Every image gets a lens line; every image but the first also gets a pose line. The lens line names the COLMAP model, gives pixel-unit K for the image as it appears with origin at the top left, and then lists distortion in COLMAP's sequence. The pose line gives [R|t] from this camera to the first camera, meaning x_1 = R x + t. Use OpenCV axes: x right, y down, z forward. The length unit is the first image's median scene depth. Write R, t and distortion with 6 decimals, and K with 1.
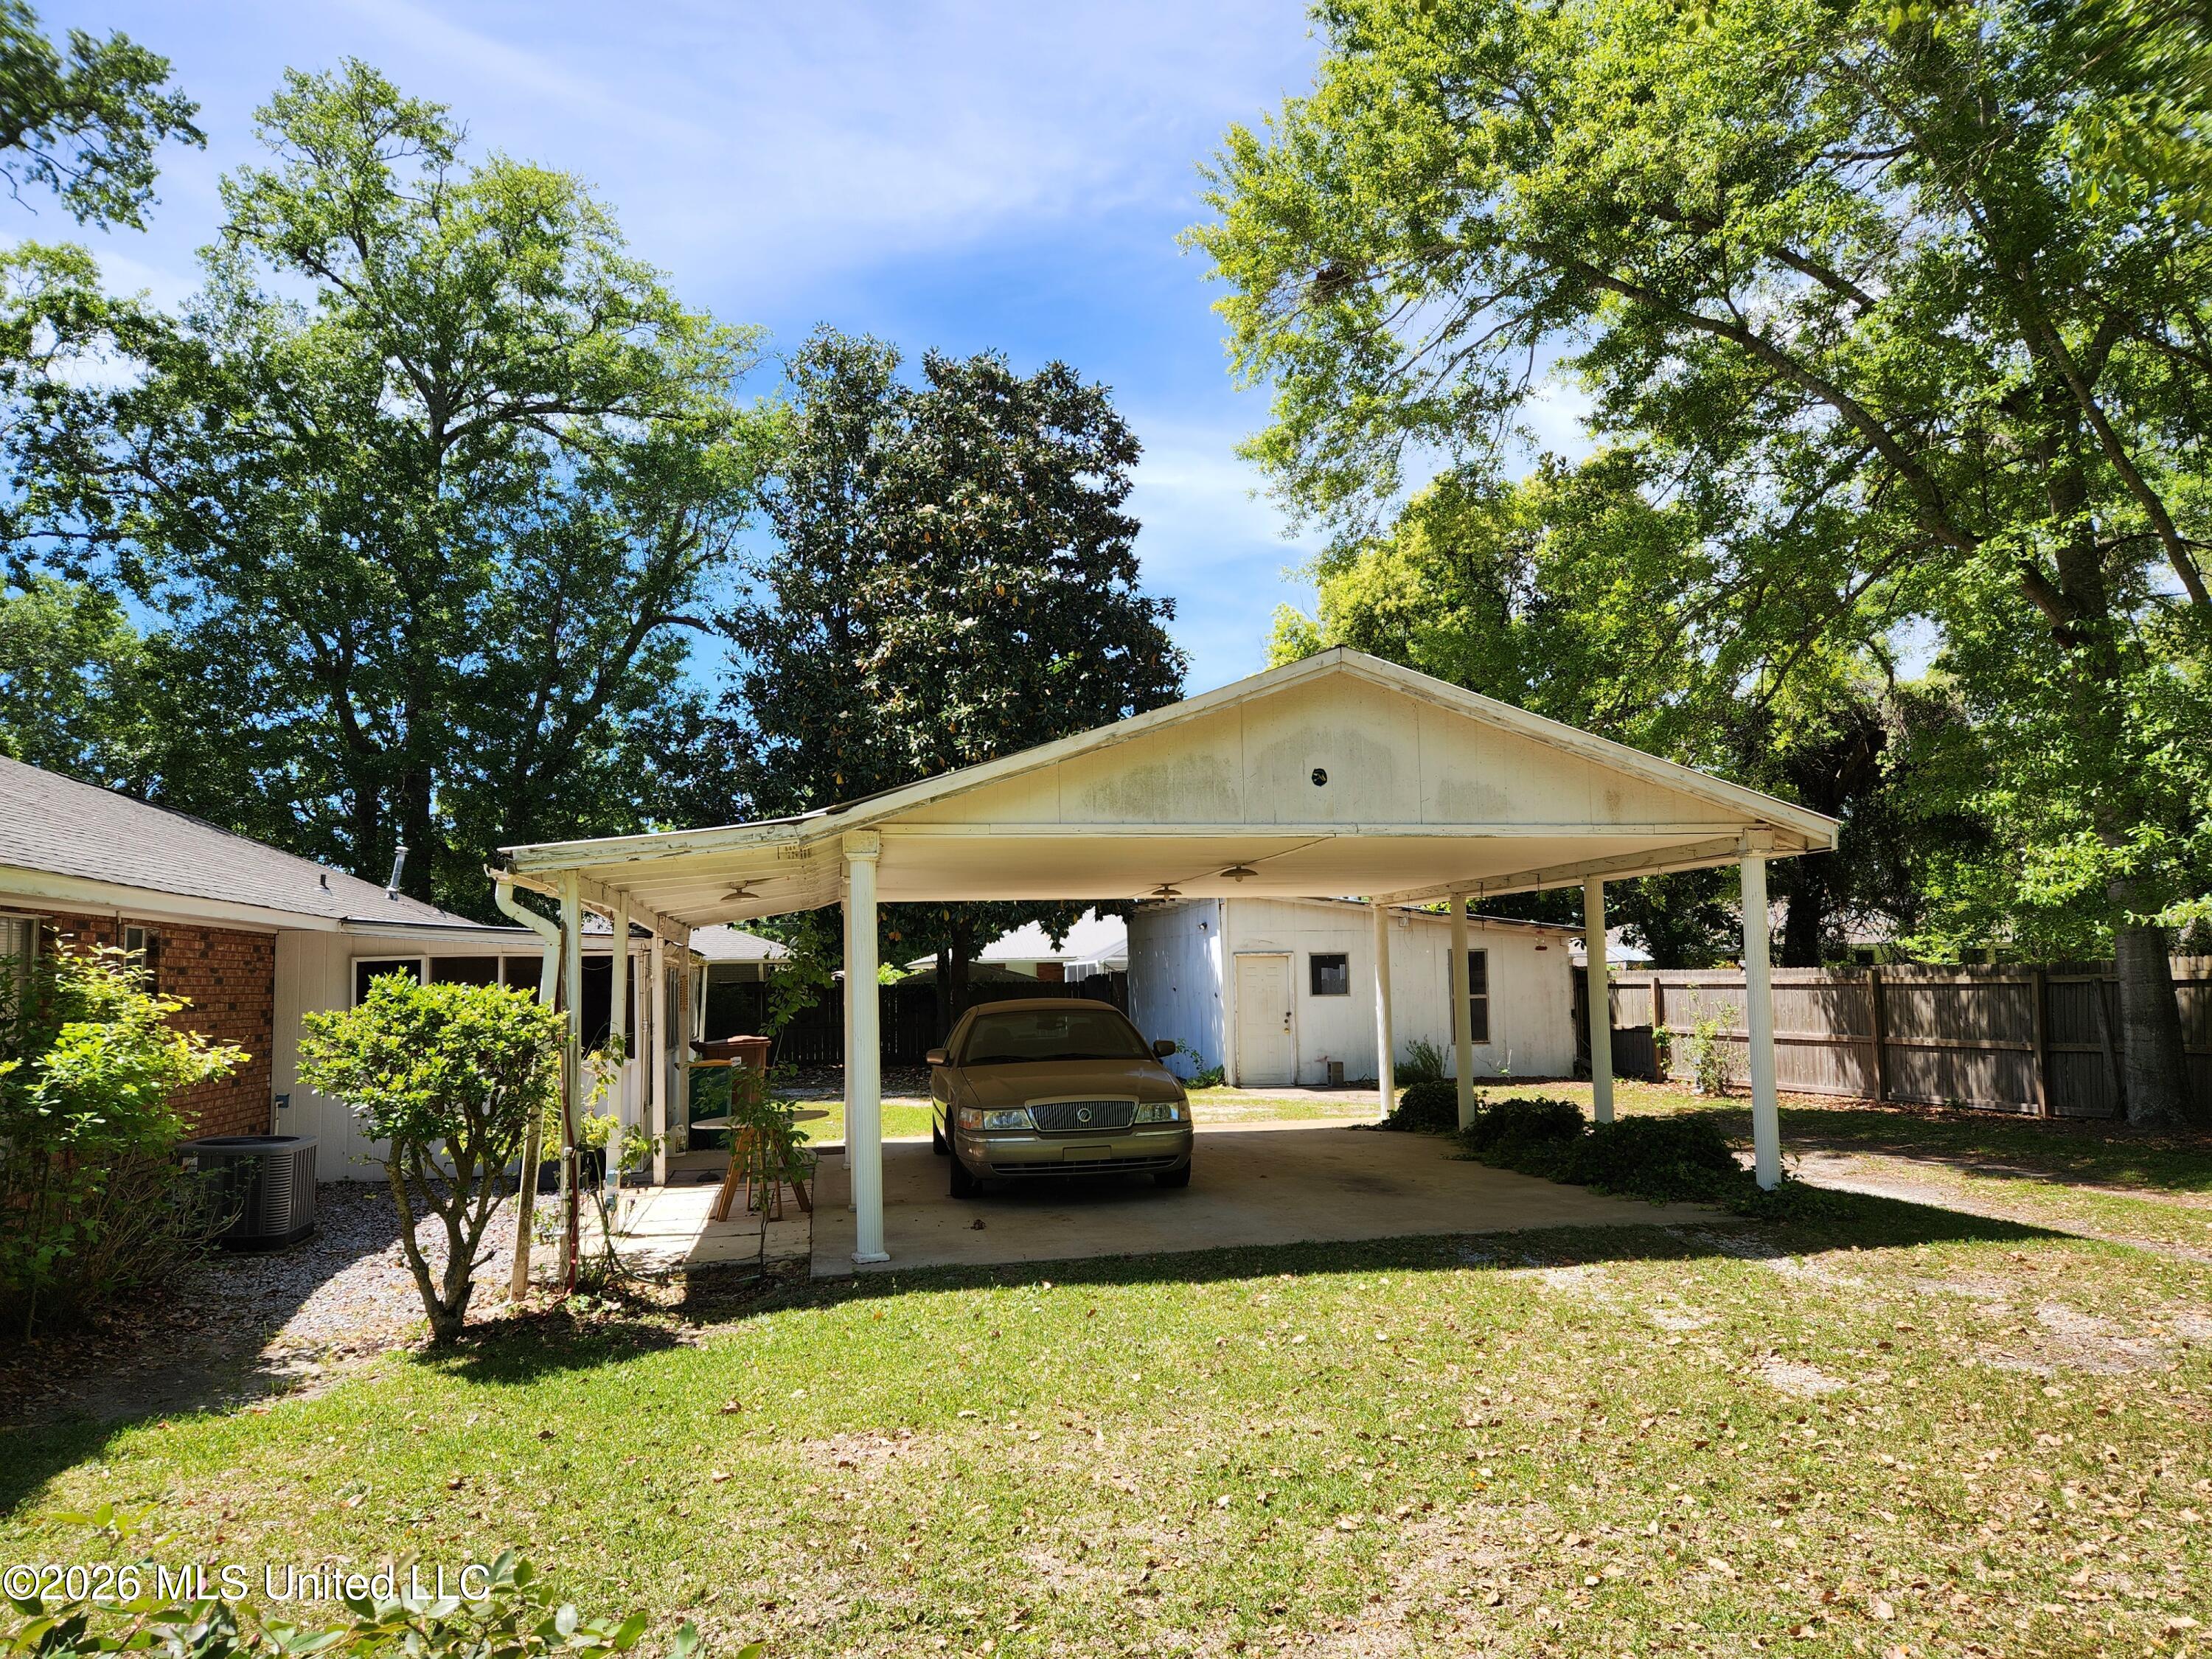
lens RADIAL K [[1465.0, 0, 1107.0], [0, 1465.0, 914.6], [0, 0, 1]] dist [0.070053, -0.052477]
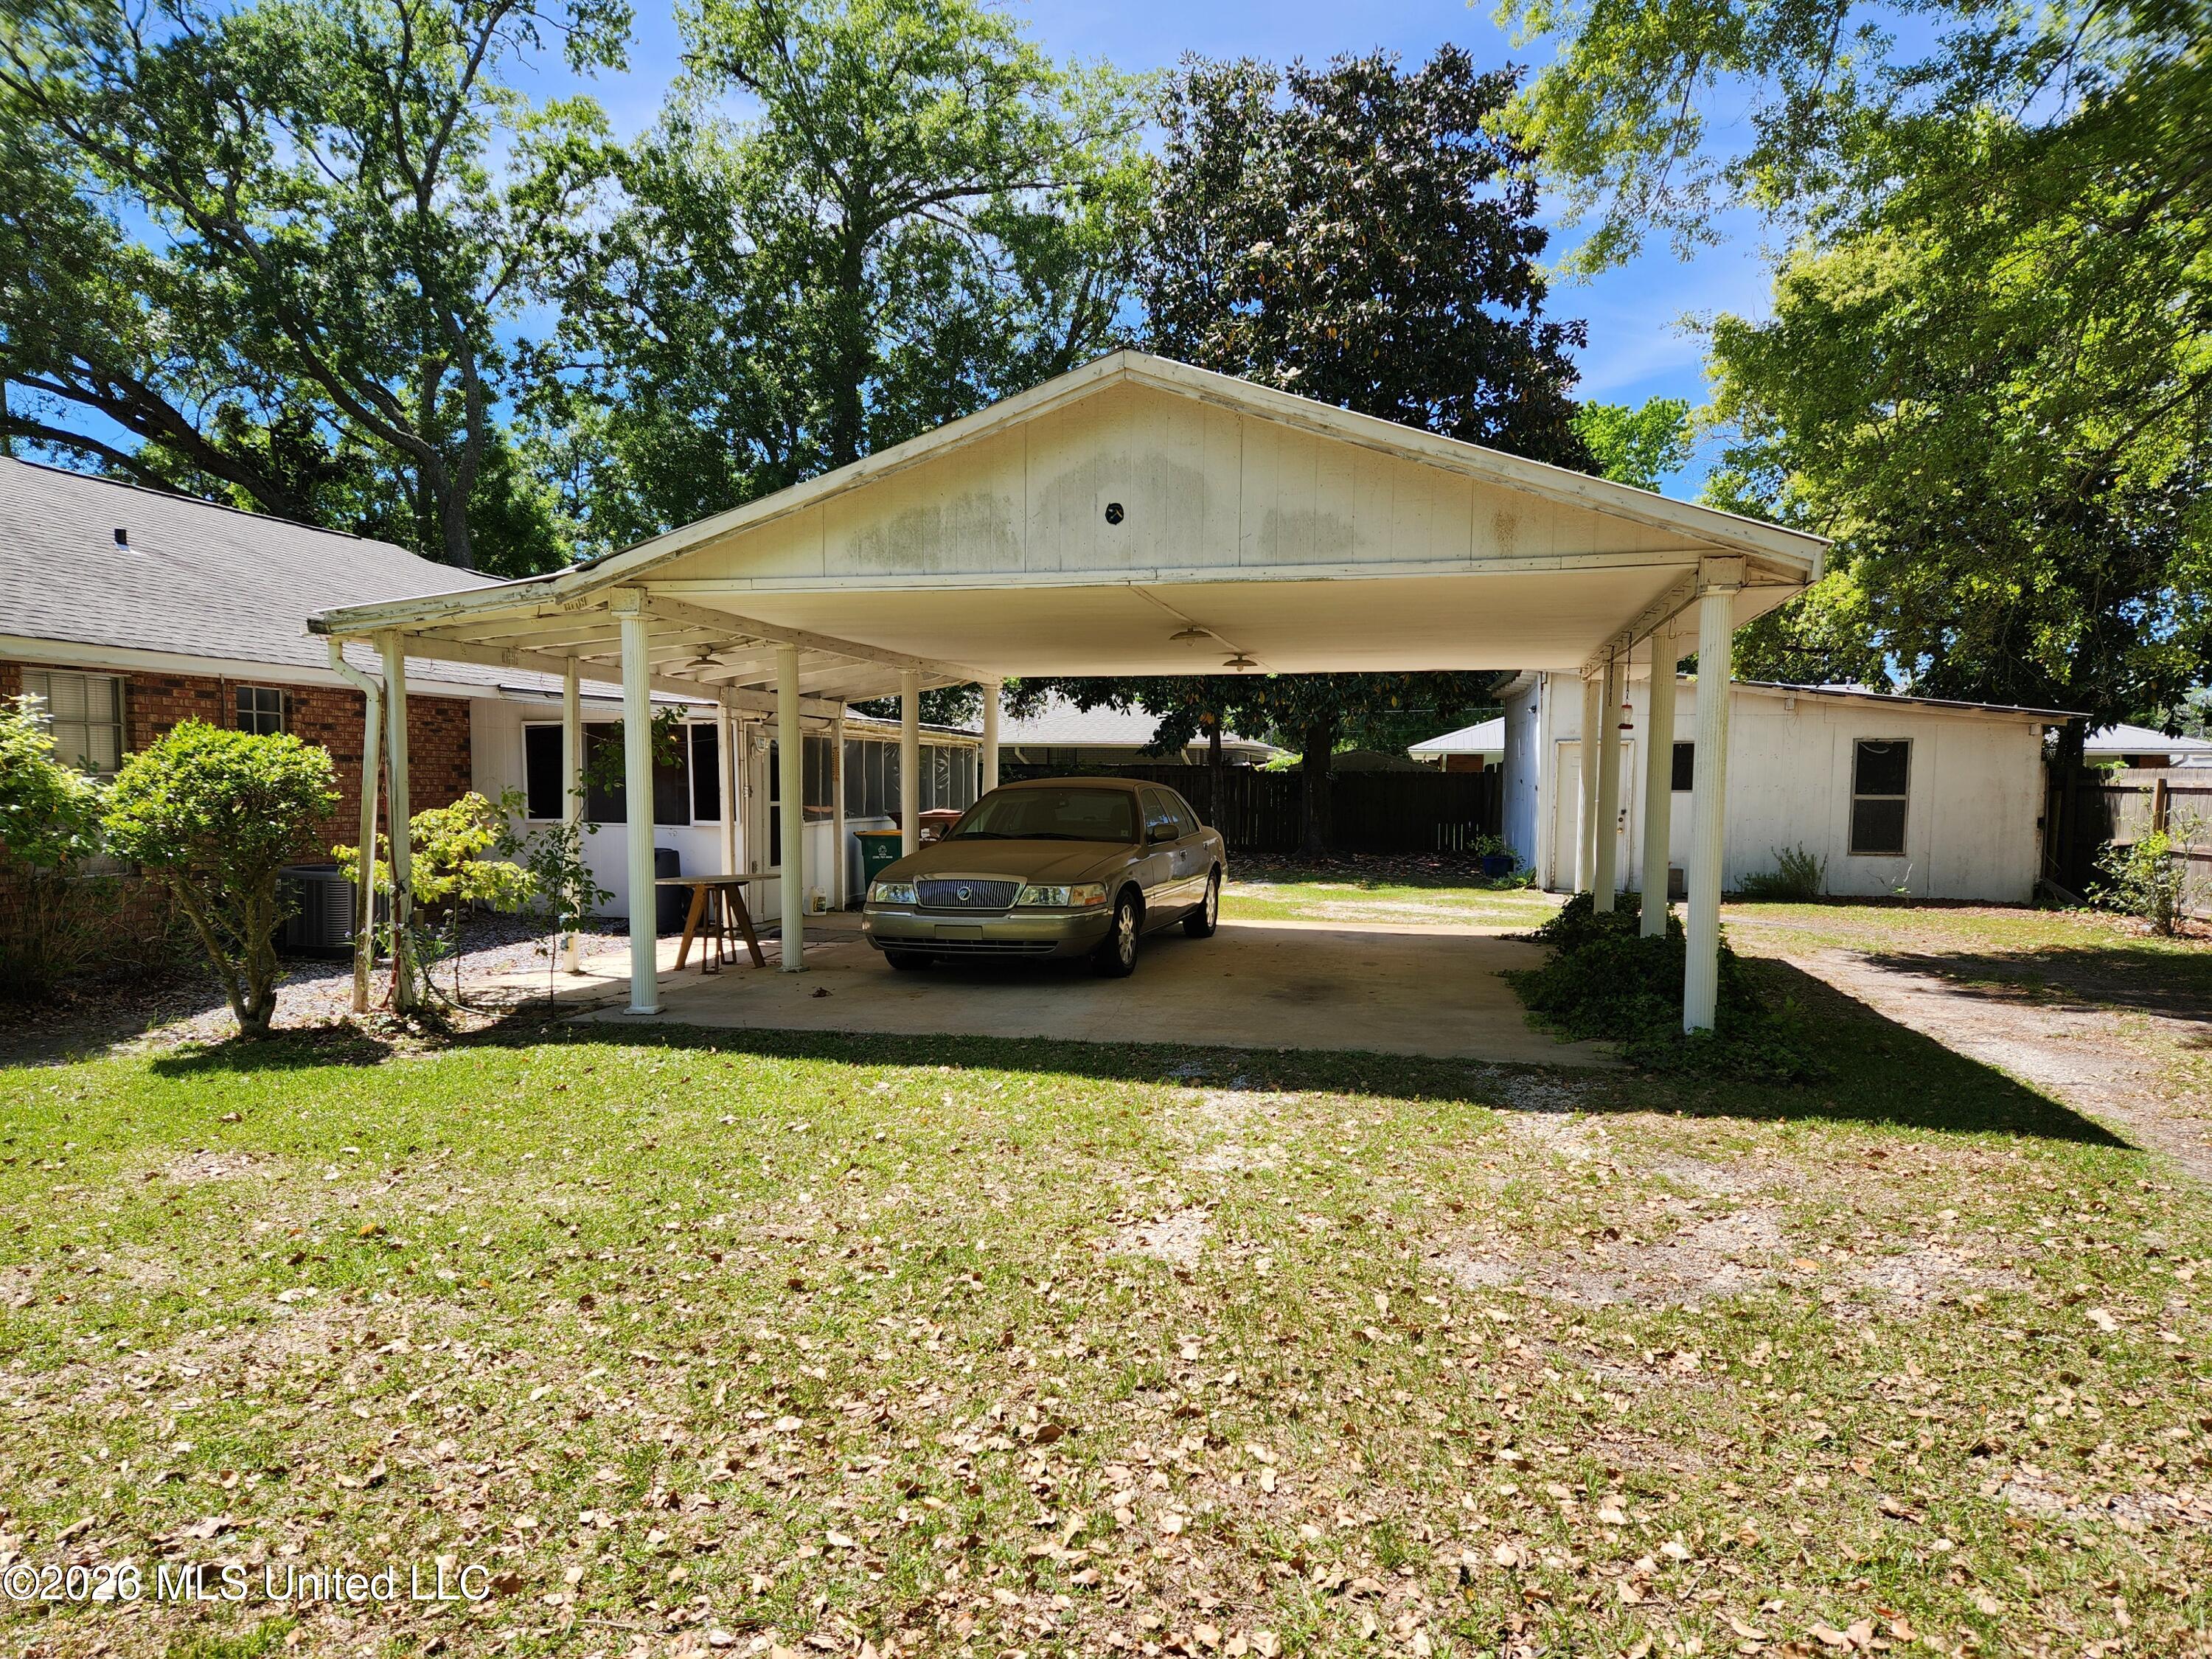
lens RADIAL K [[1465.0, 0, 1107.0], [0, 1465.0, 914.6], [0, 0, 1]] dist [0.070053, -0.052477]
pose [[0.907128, 0.064157, -0.415935, 0.205754], [-0.005526, 0.990042, 0.140661, 0.006926], [0.420818, -0.125300, 0.898450, 0.079290]]
